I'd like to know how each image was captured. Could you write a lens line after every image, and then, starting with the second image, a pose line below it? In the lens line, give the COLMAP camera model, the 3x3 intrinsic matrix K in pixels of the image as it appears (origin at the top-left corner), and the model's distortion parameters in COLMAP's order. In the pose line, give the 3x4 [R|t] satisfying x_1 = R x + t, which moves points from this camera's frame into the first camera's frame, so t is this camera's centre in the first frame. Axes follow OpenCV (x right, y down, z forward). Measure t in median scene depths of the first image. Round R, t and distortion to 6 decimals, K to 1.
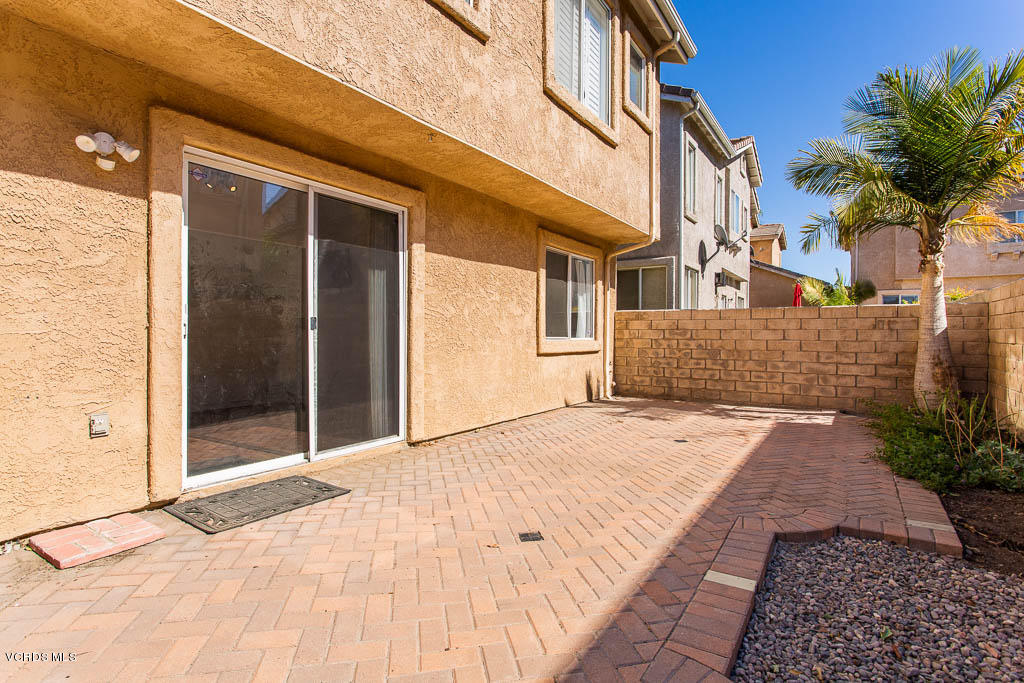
lens RADIAL K [[511.3, 0, 512.2], [0, 511.3, 335.7], [0, 0, 1]] dist [-0.002856, 0.000095]
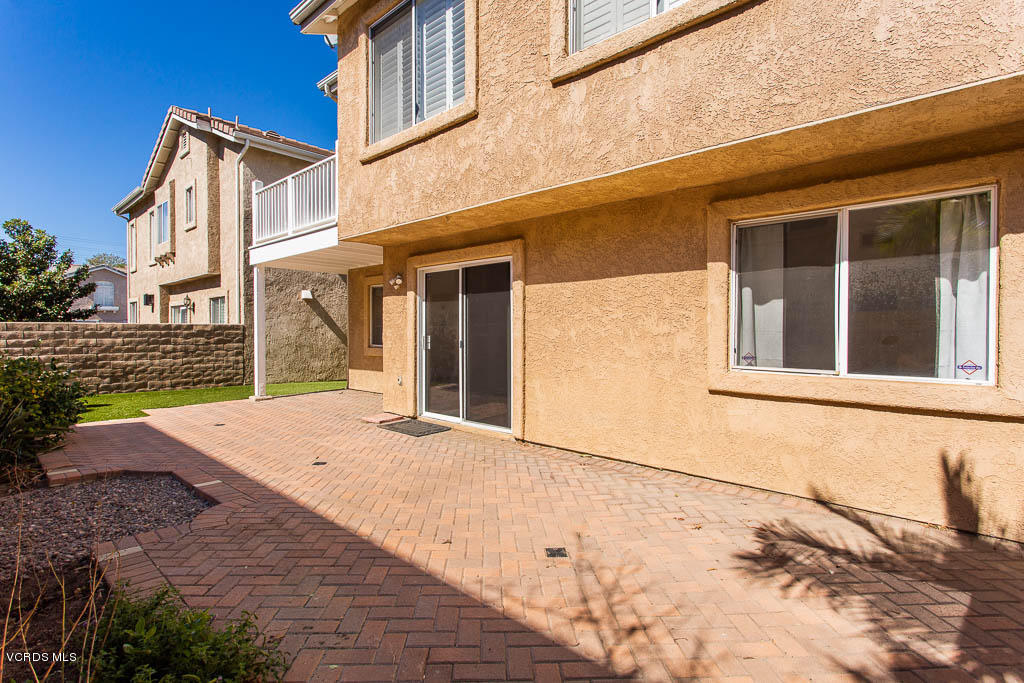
lens RADIAL K [[489.8, 0, 507.0], [0, 489.8, 337.4], [0, 0, 1]] dist [0.000989, 0.000320]
pose [[-0.148304, 0.011574, -0.988874, 0.742435], [-0.003380, 0.999920, 0.012210, -0.041401], [0.988936, 0.005153, -0.148253, 0.846517]]
